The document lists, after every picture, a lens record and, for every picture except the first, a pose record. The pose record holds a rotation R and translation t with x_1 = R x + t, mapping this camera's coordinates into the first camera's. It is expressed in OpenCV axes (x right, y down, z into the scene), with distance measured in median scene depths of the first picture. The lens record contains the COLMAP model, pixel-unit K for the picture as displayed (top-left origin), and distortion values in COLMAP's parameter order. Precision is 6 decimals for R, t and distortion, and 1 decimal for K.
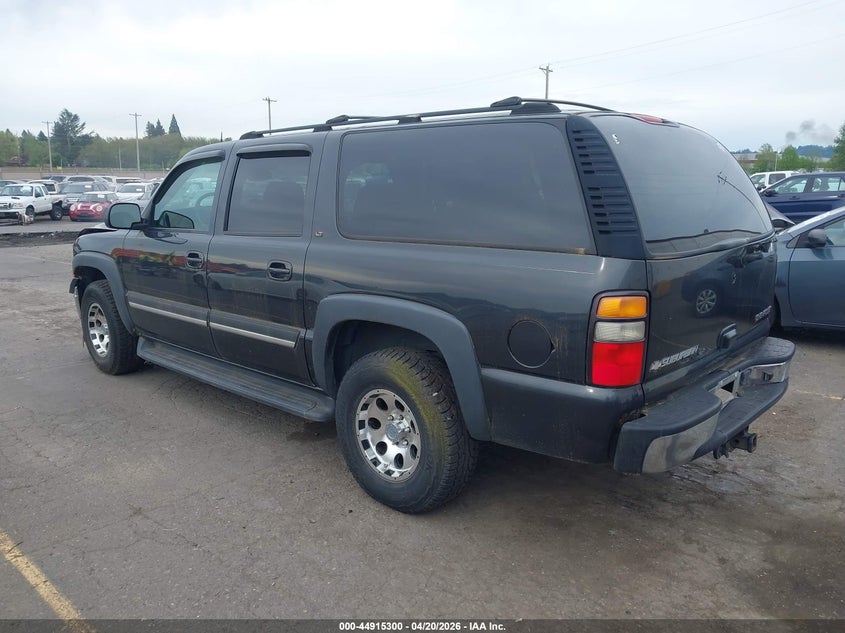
lens RADIAL K [[686.9, 0, 422.5], [0, 686.9, 316.5], [0, 0, 1]] dist [0.000056, -0.012260]
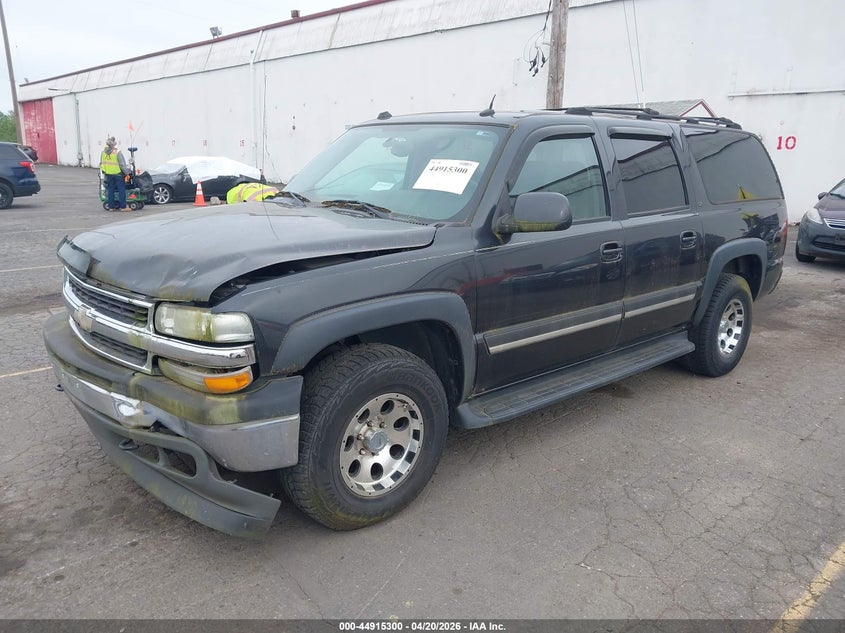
lens RADIAL K [[686.9, 0, 422.5], [0, 686.9, 316.5], [0, 0, 1]] dist [0.000056, -0.012260]
pose [[0.061371, -0.222475, 0.973005, -1.243943], [0.167522, 0.963310, 0.209692, -0.230804], [-0.983956, 0.150131, 0.096389, 1.185580]]
